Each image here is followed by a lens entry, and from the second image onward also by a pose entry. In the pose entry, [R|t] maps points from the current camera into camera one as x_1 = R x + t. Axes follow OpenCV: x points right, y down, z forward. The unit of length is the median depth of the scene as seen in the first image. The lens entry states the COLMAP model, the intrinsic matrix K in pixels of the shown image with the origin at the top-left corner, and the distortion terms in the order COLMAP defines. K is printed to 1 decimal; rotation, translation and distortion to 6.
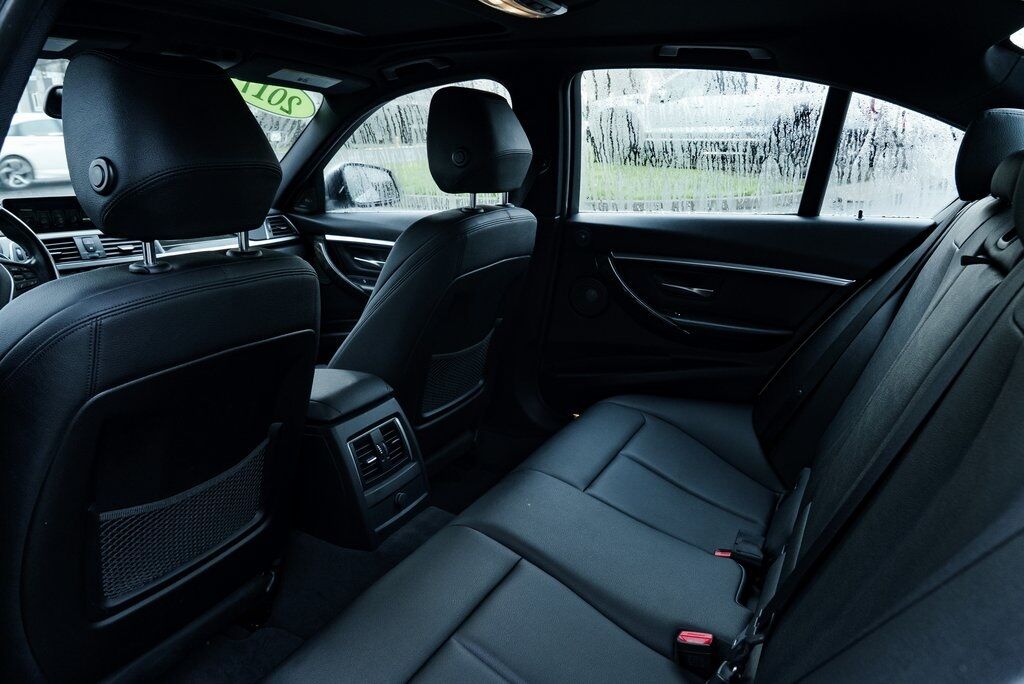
lens RADIAL K [[693.2, 0, 510.2], [0, 693.2, 342.9], [0, 0, 1]] dist [-0.028403, 0.021457]
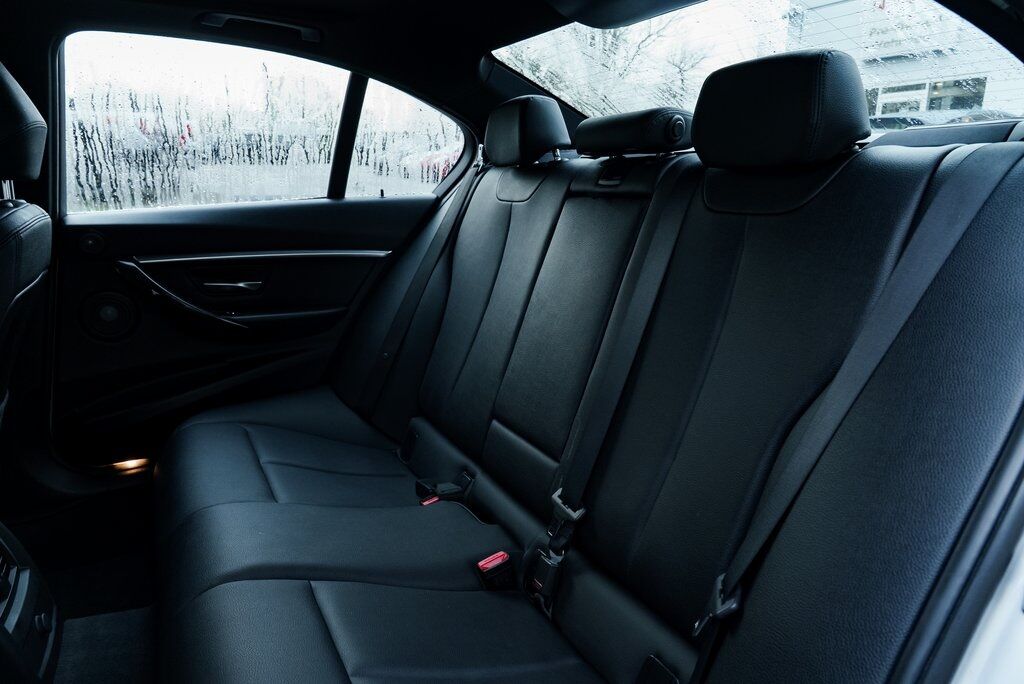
lens RADIAL K [[693.2, 0, 507.7], [0, 693.2, 337.8], [0, 0, 1]] dist [-0.028403, 0.021457]
pose [[0.584661, -0.194932, 0.787510, -0.303097], [0.231668, 0.970401, 0.068208, 0.014956], [-0.777497, 0.142562, 0.612515, 0.168084]]
